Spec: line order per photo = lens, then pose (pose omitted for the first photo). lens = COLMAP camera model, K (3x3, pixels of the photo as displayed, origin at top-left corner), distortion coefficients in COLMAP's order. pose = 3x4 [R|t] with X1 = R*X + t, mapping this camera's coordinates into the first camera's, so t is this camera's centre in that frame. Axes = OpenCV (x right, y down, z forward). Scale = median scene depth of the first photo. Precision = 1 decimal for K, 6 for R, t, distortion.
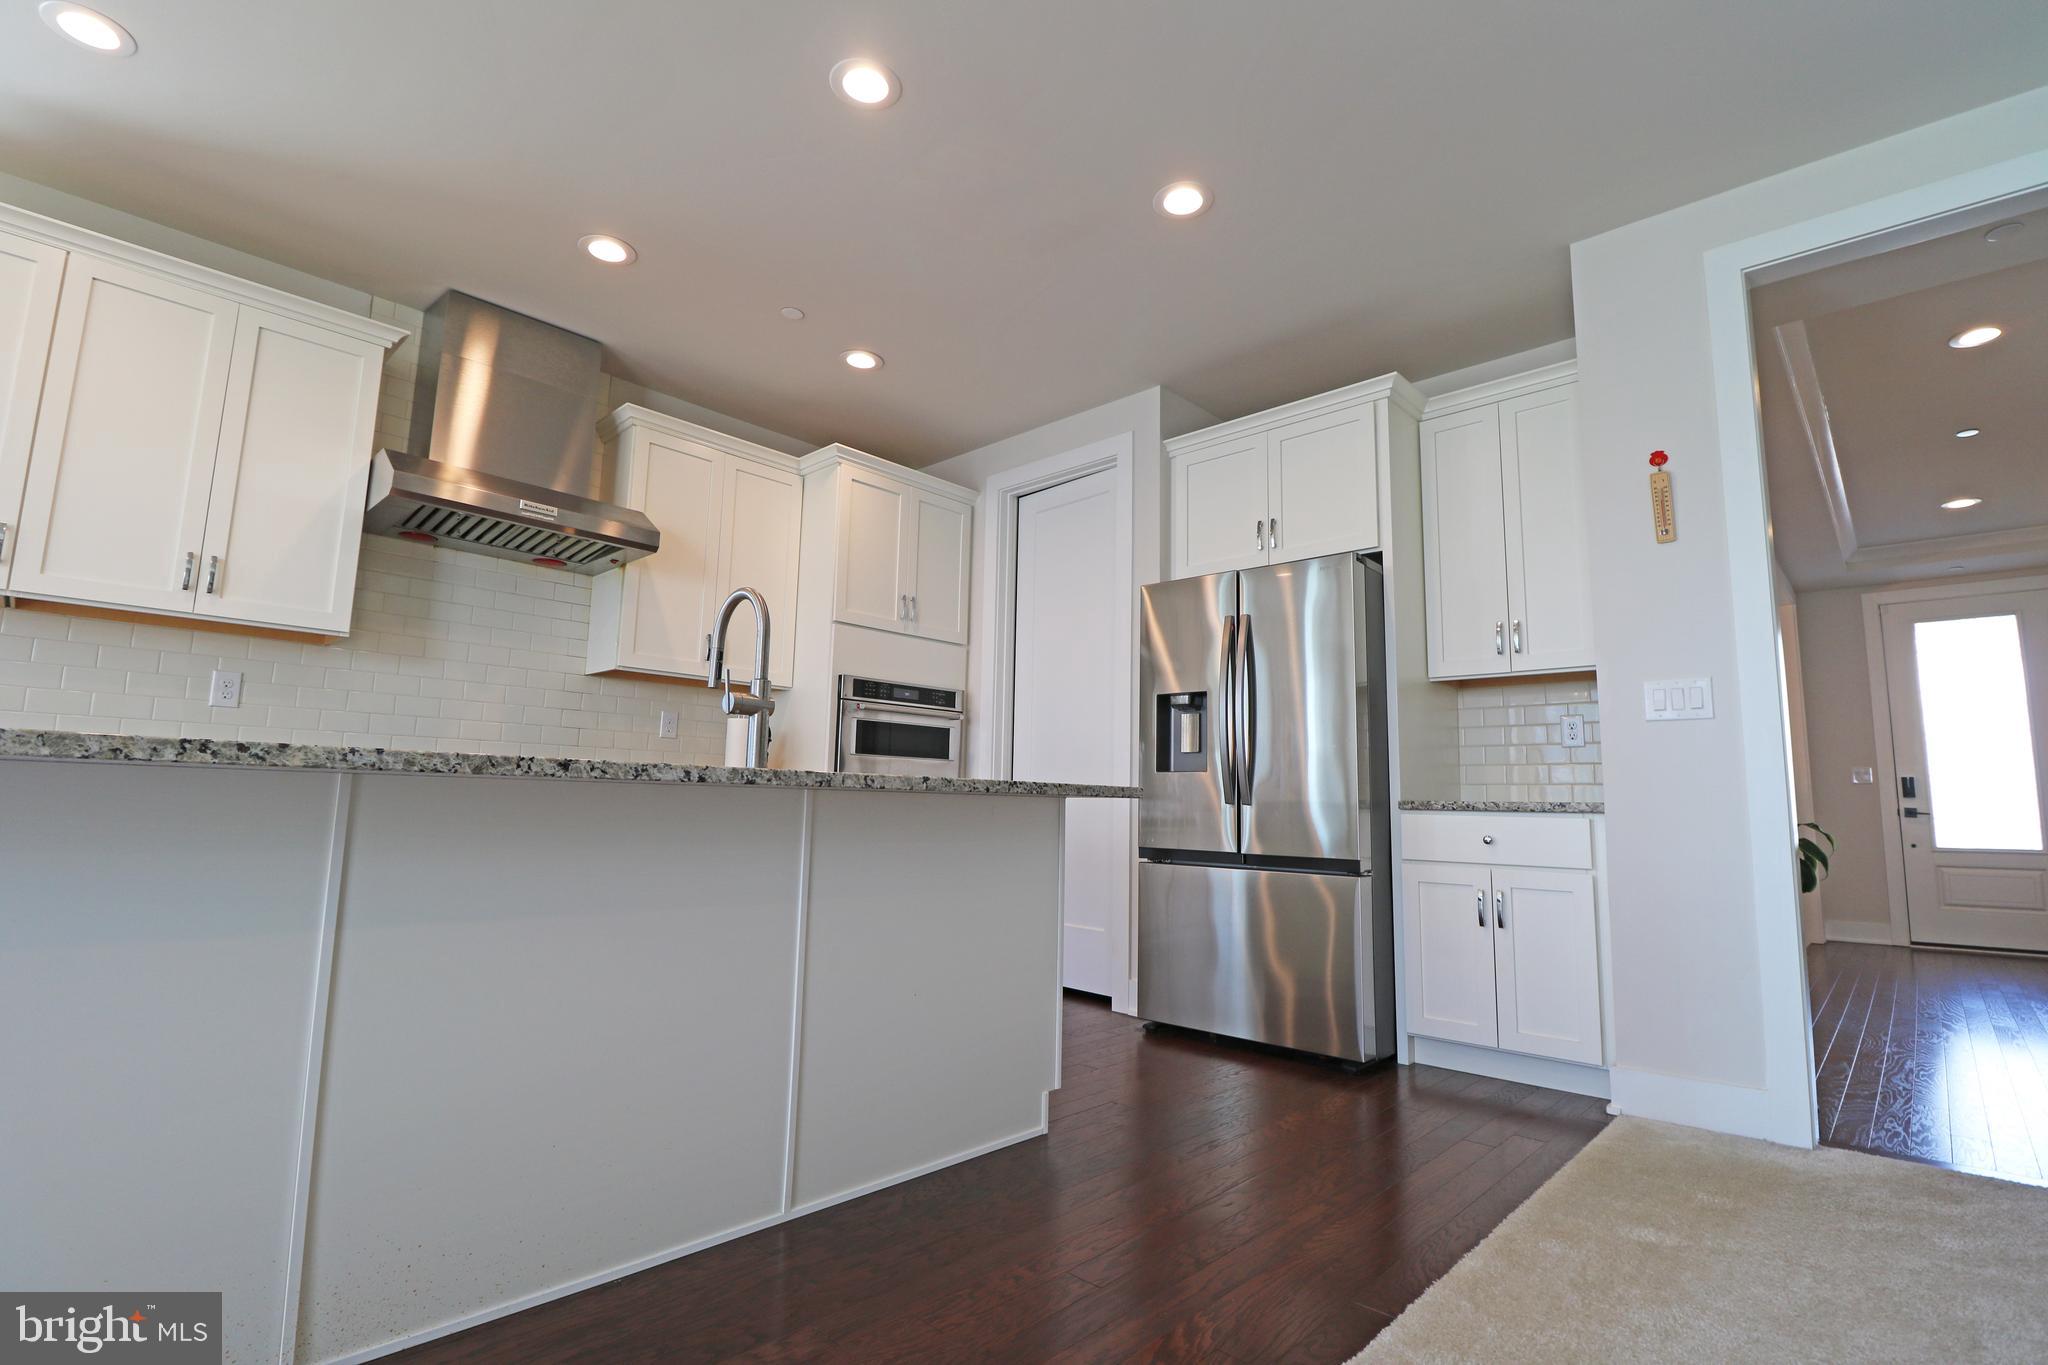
lens RADIAL K [[954.3, 0, 1024.0], [0, 954.3, 682.5], [0, 0, 1]] dist [-0.000866, -0.000011]
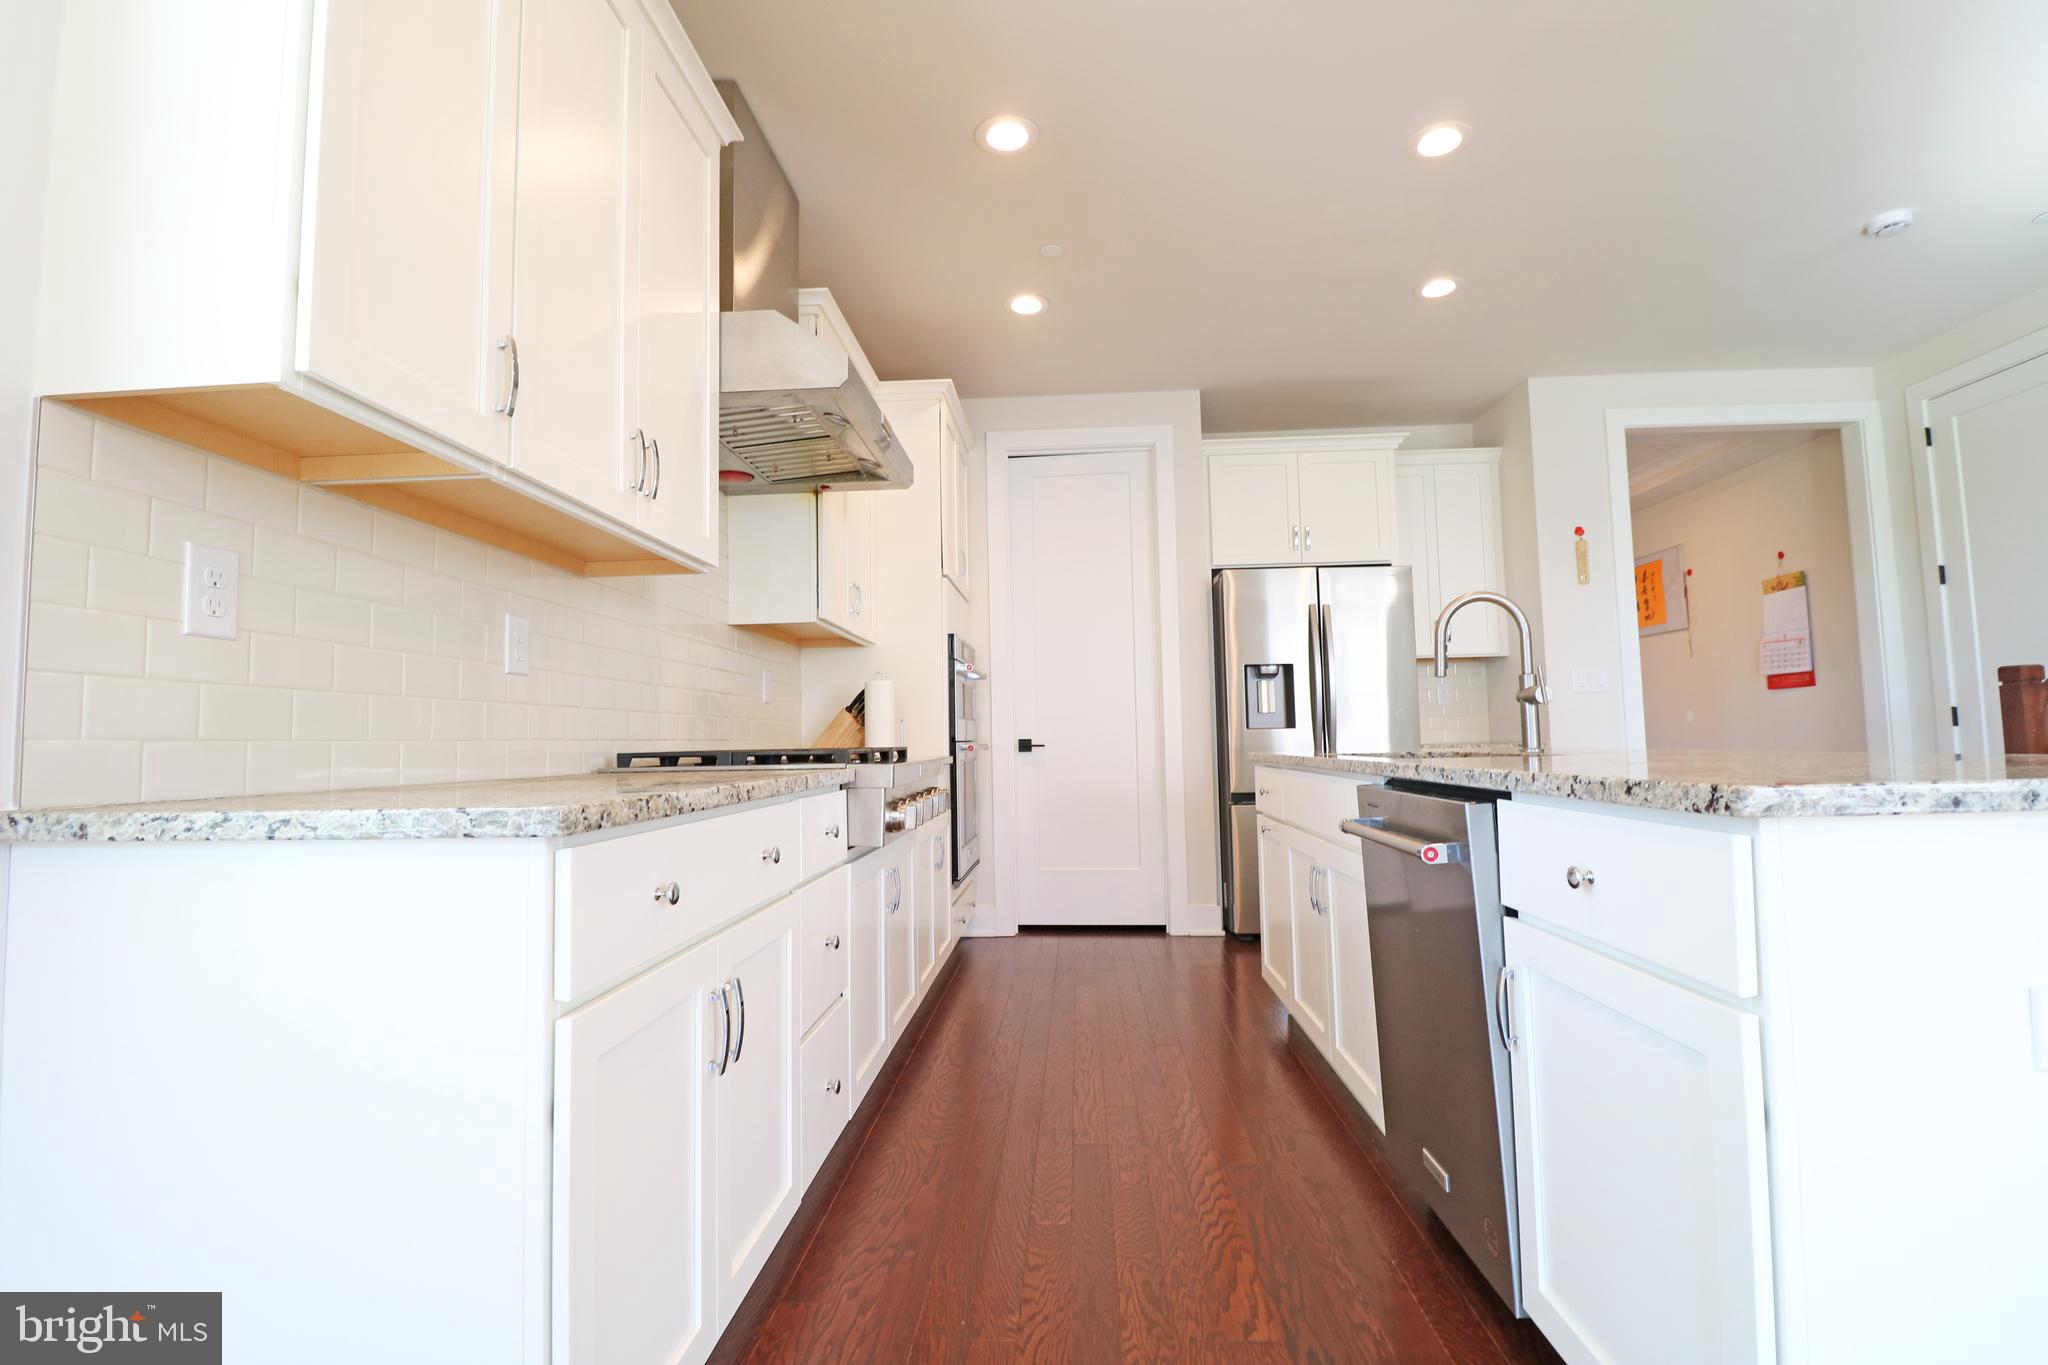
lens RADIAL K [[954.3, 0, 1024.0], [0, 954.3, 682.5], [0, 0, 1]] dist [-0.000866, -0.000011]
pose [[0.760090, 0.001270, 0.649817, -0.811724], [-0.046291, 0.997563, 0.052197, -0.013946], [-0.648167, -0.069755, 0.758296, 0.267426]]
